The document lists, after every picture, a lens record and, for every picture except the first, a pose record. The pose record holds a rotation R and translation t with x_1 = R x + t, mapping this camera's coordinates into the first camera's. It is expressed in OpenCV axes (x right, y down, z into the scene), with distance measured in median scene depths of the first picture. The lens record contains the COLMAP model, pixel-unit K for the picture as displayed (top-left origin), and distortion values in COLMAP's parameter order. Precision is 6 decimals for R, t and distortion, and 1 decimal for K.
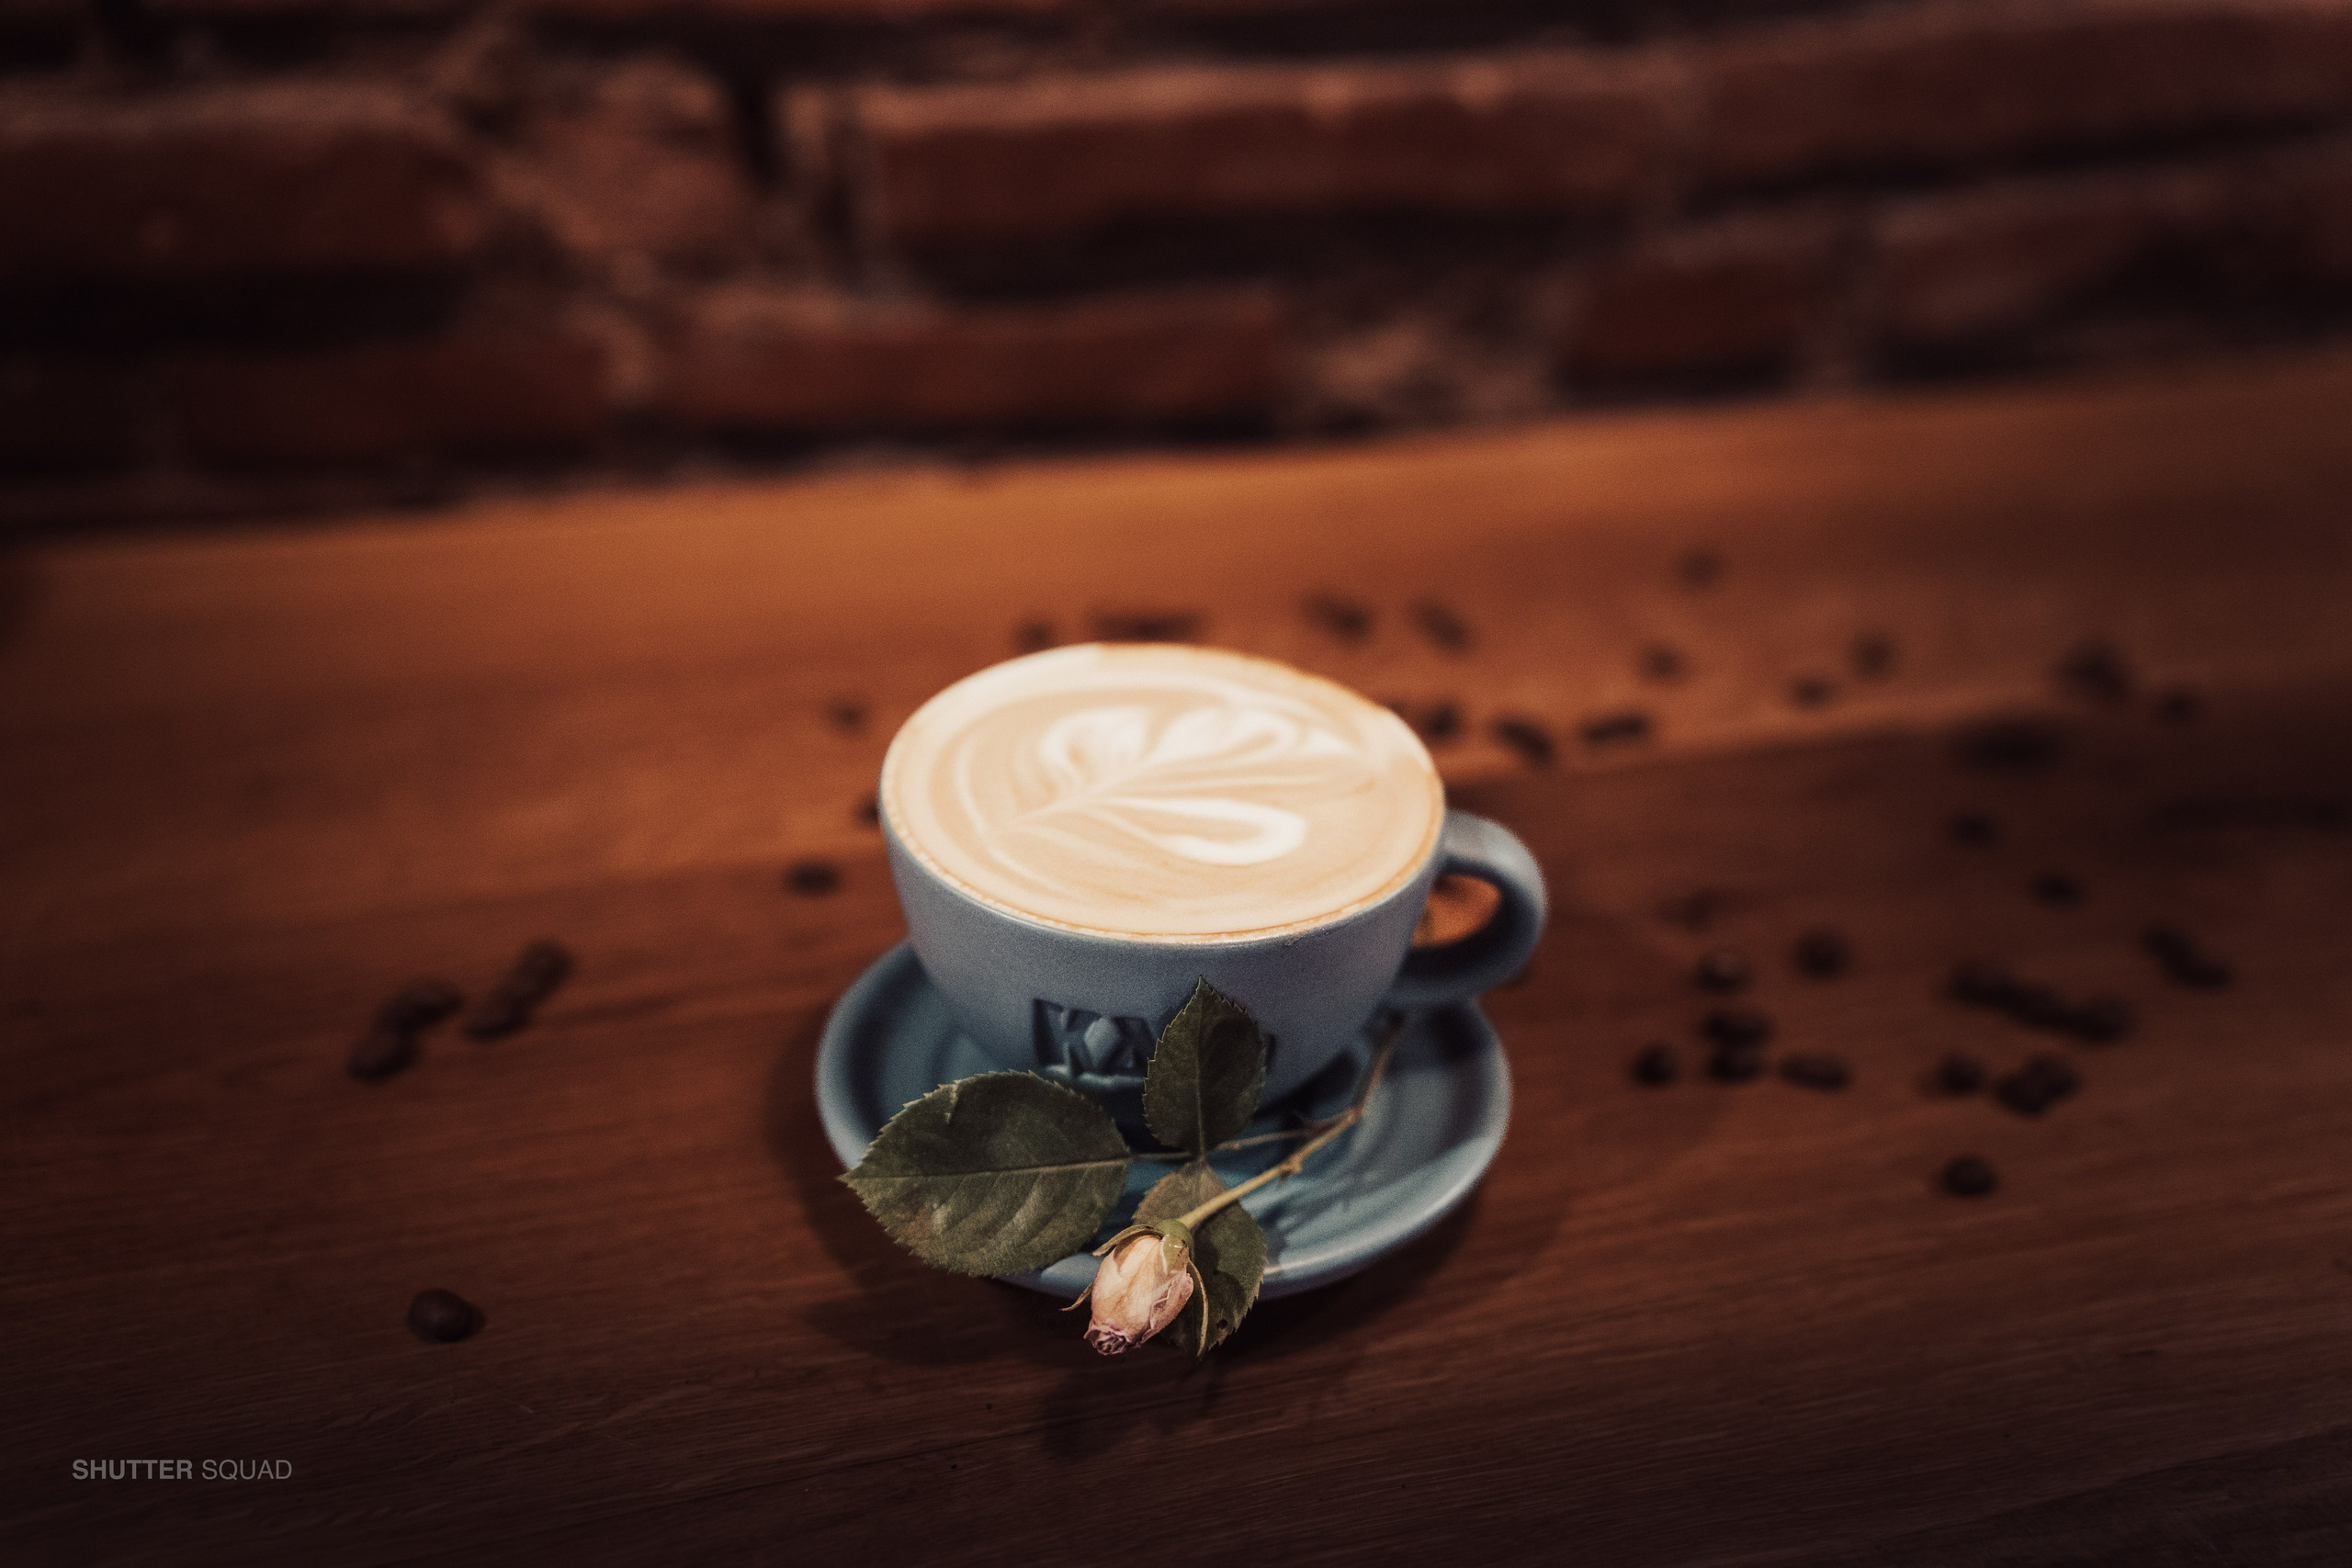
lens RADIAL K [[2366.7, 0, 1172.3], [0, 2366.7, 779.0], [0, 0, 1]] dist [0.094585, 0.000000]
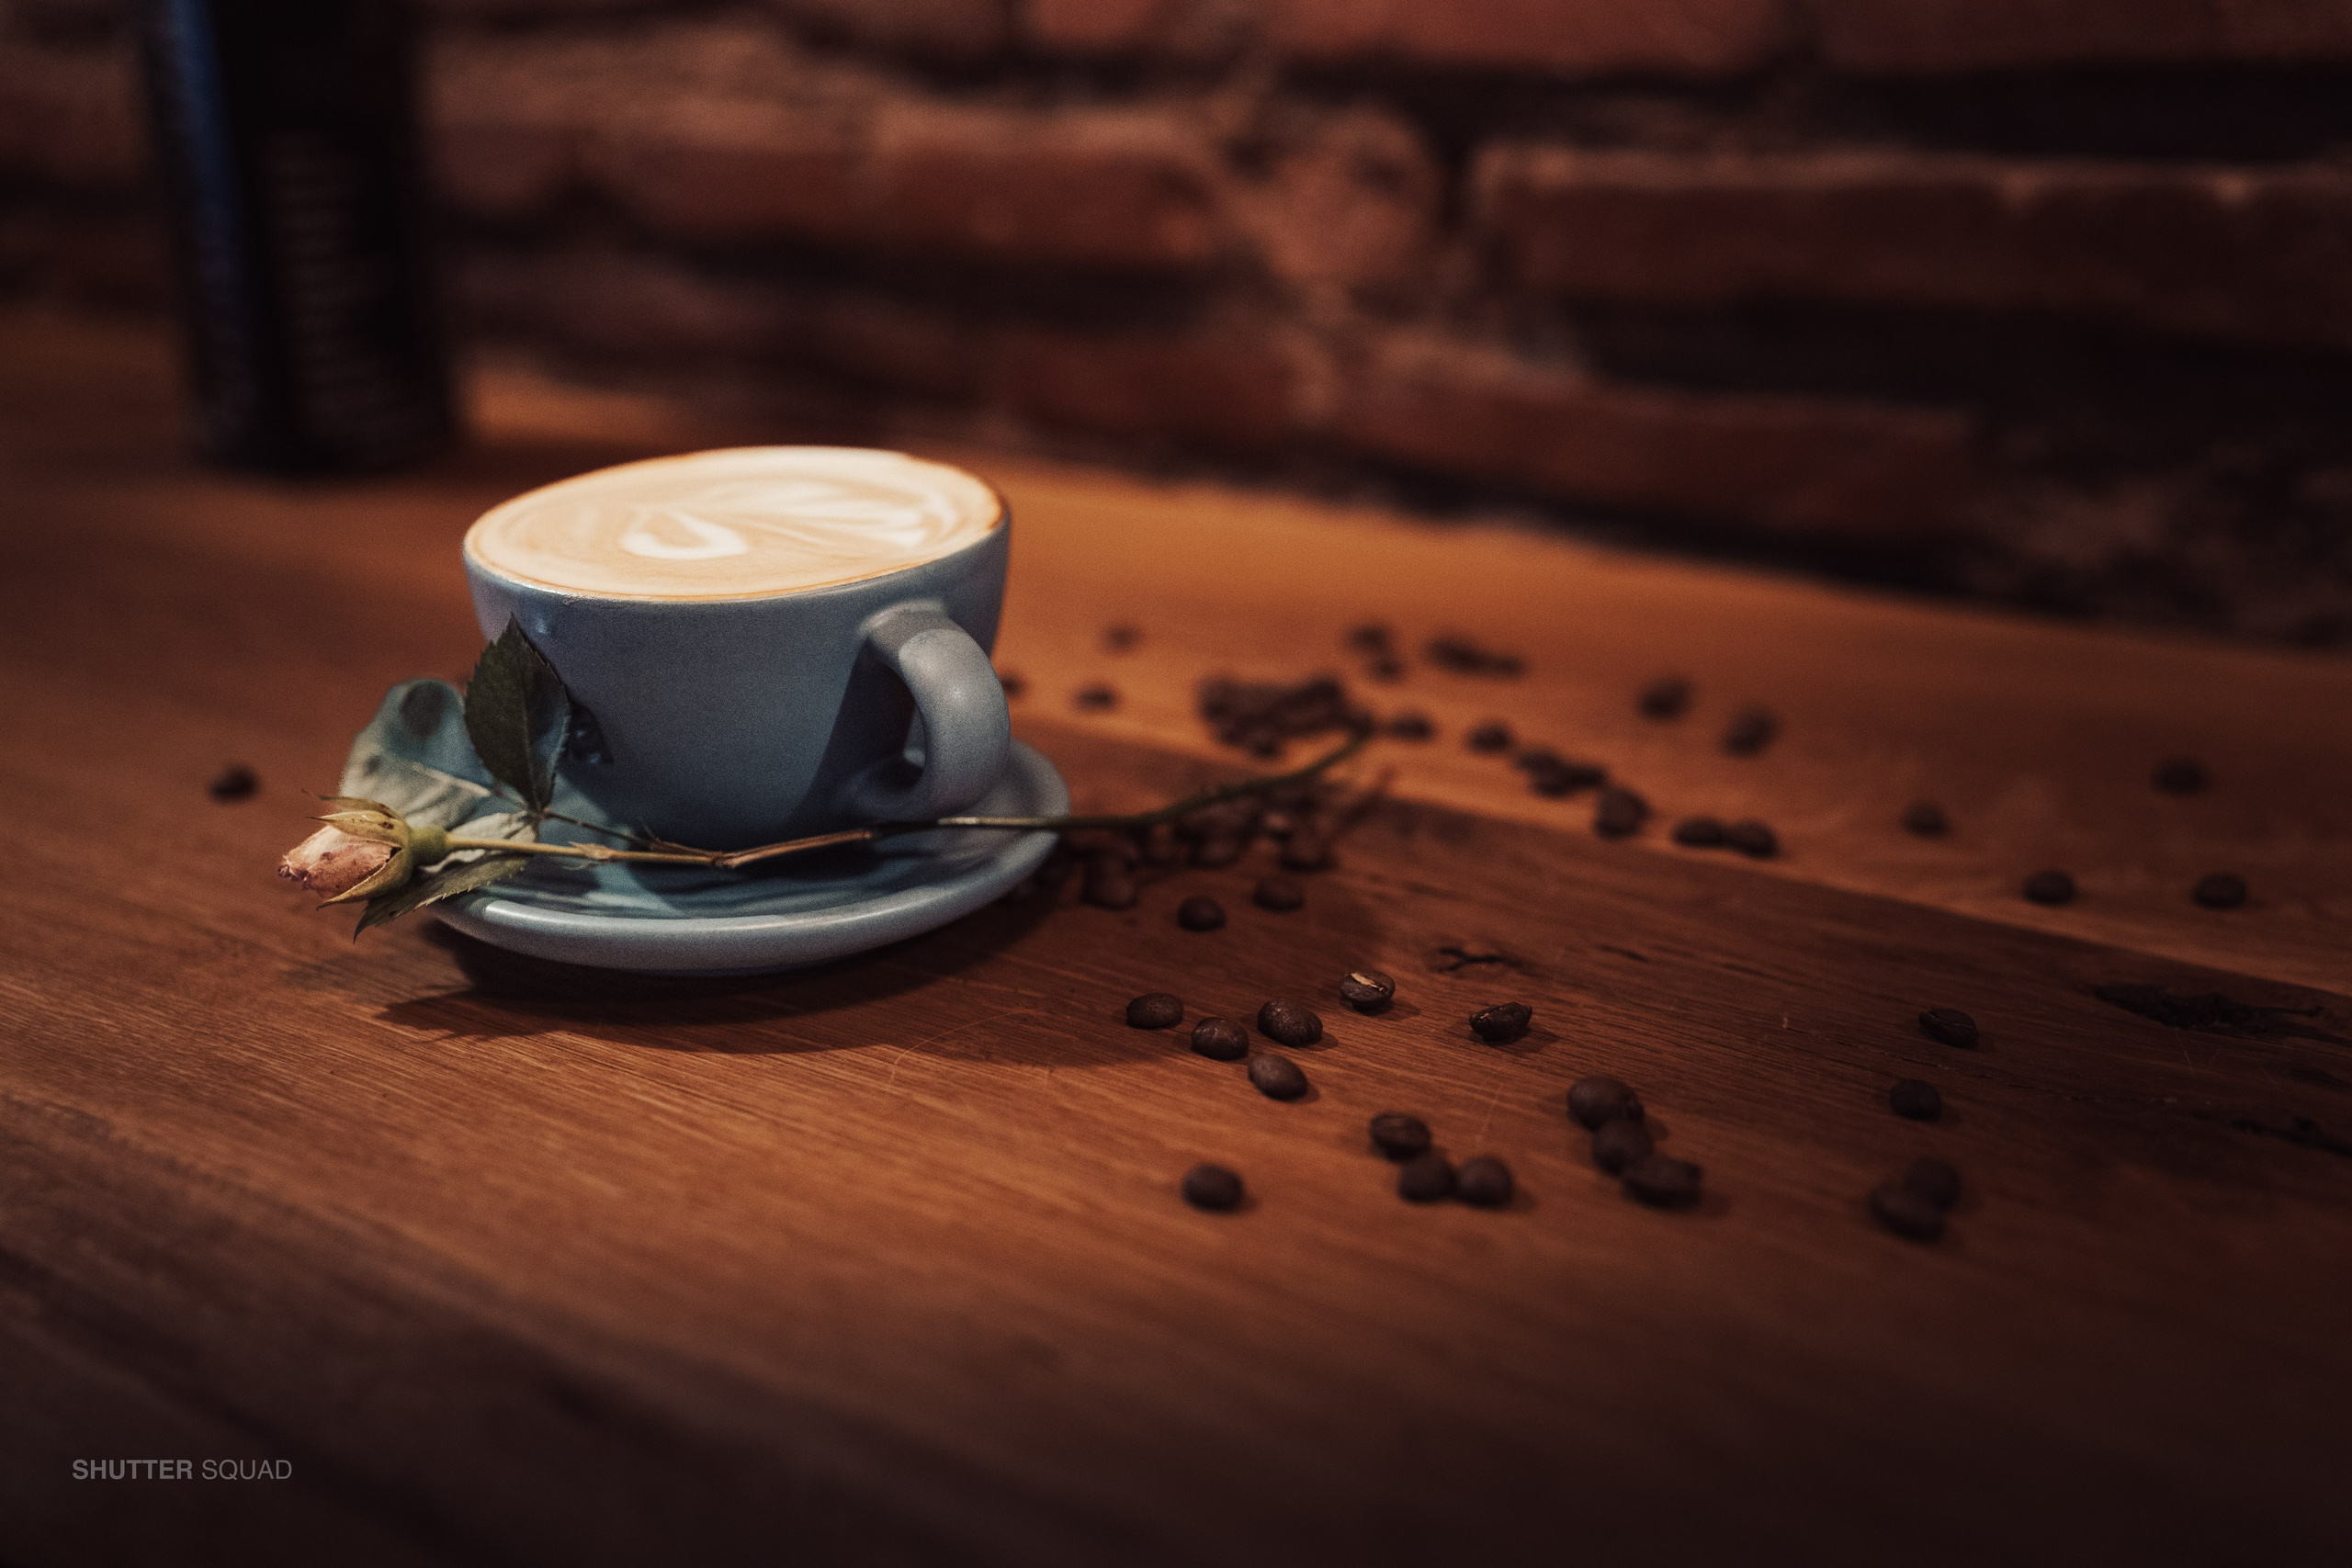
lens RADIAL K [[2366.7, 0, 1170.7], [0, 2366.7, 788.3], [0, 0, 1]] dist [0.094585, 0.000000]
pose [[0.634485, 0.224381, -0.739650, 0.581058], [-0.353538, 0.935216, -0.019563, 0.041676], [0.687343, 0.273907, 0.672707, 0.282975]]
